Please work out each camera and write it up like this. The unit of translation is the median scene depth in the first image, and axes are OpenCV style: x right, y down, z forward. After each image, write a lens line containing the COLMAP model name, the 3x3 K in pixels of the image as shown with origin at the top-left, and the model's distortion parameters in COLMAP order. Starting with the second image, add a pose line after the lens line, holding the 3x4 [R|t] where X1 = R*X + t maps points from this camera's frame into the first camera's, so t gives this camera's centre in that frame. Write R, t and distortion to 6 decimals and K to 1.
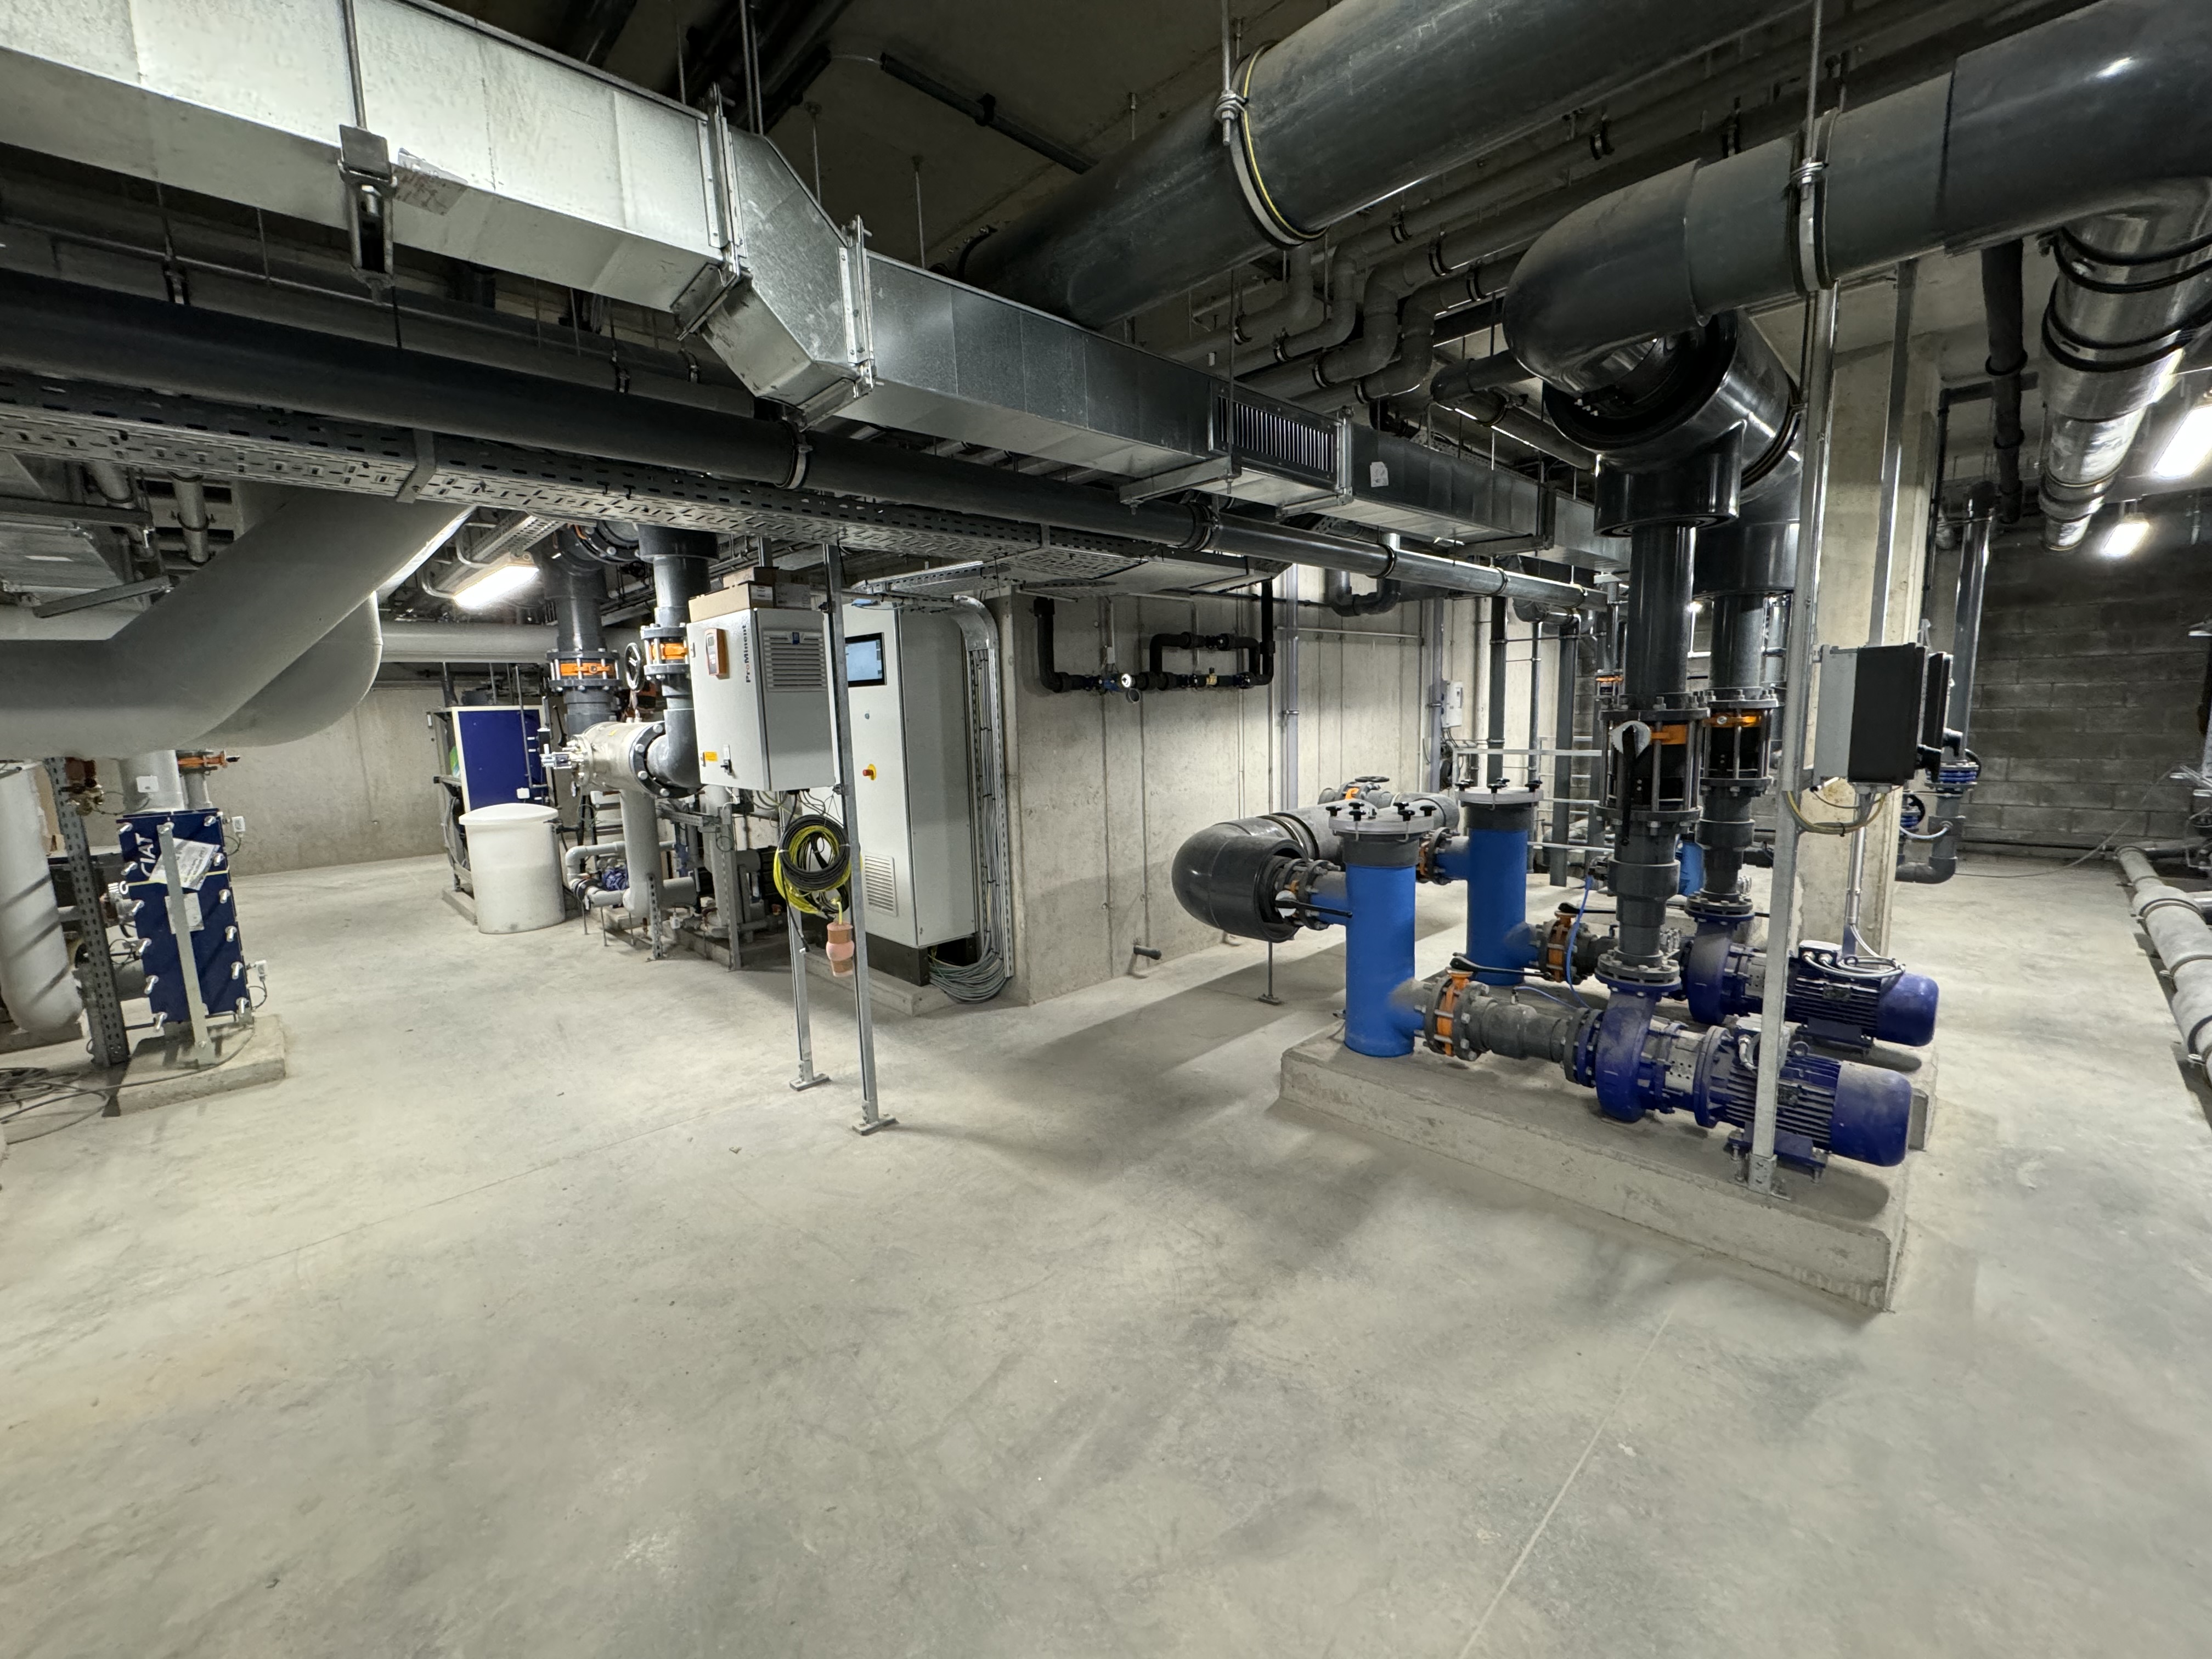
lens RADIAL K [[882.2, 0, 1104.4], [0, 882.2, 826.6], [0, 0, 1]] dist [-0.000226, 0.000490]
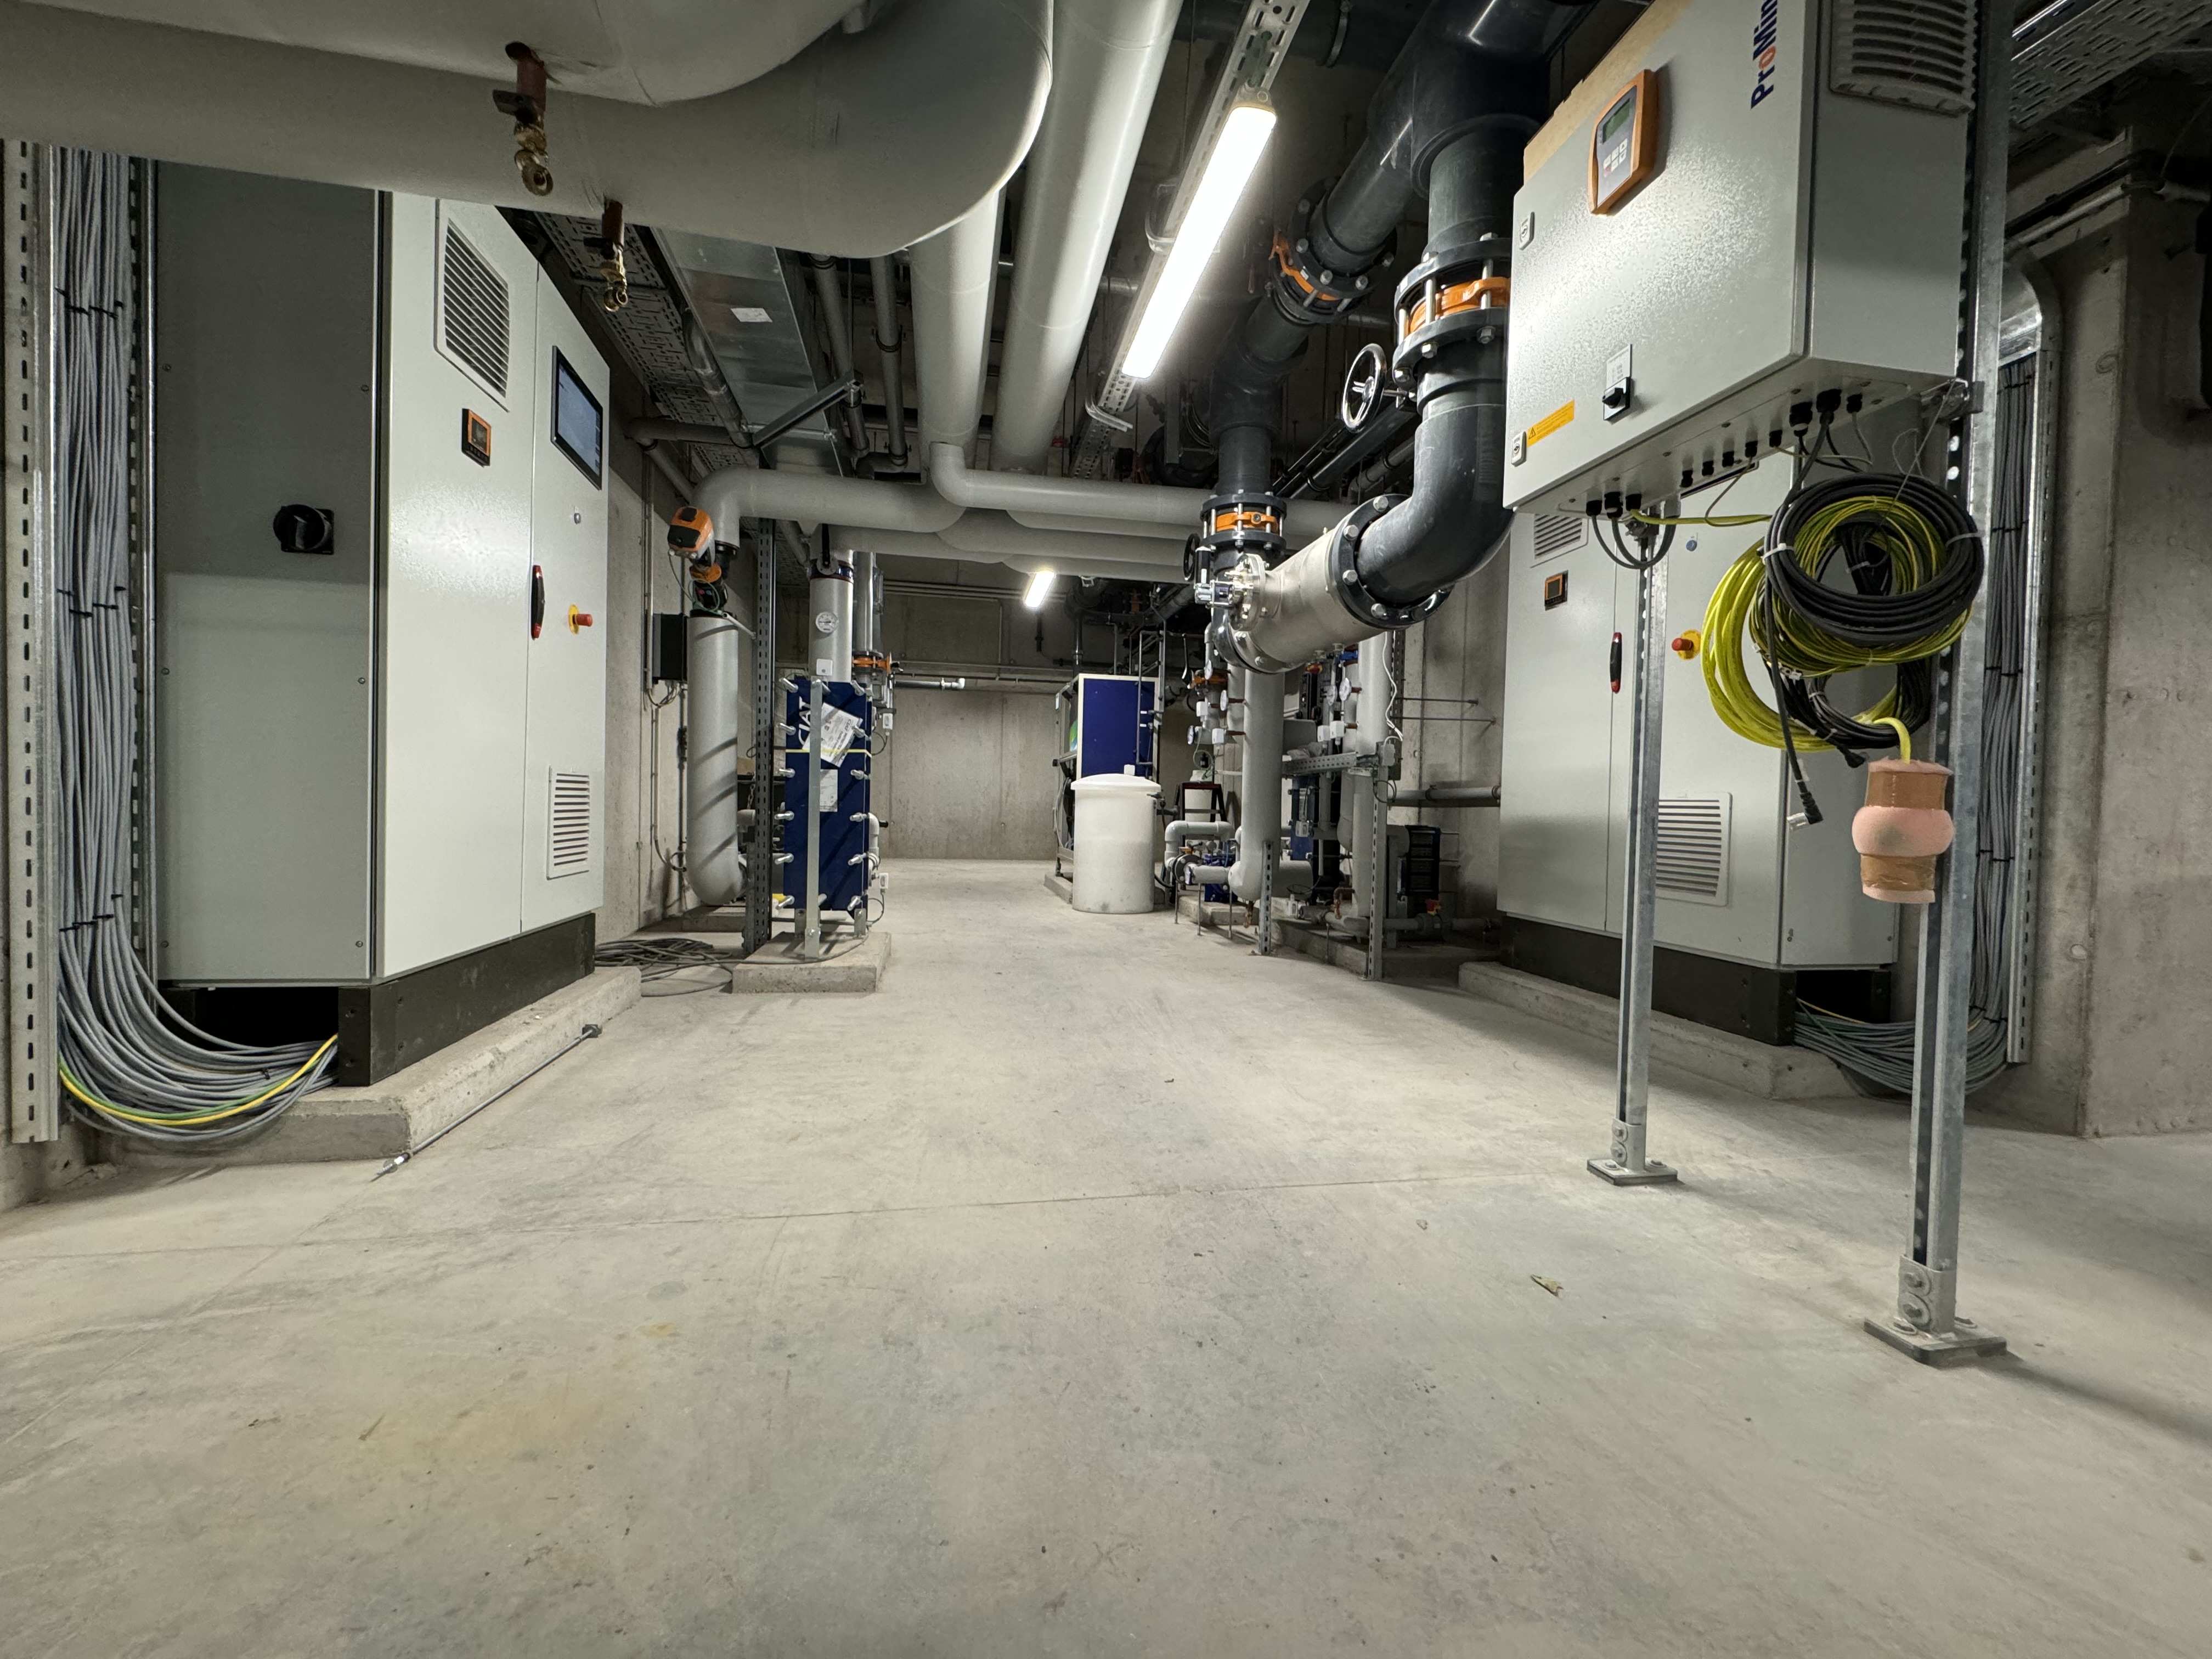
lens RADIAL K [[882.2, 0, 1104.9], [0, 882.2, 826.0], [0, 0, 1]] dist [-0.000226, 0.000490]
pose [[0.832419, 0.061523, -0.550720, -0.297186], [-0.124079, 0.989278, -0.077031, 0.164777], [0.540076, 0.132455, 0.831128, 0.400341]]
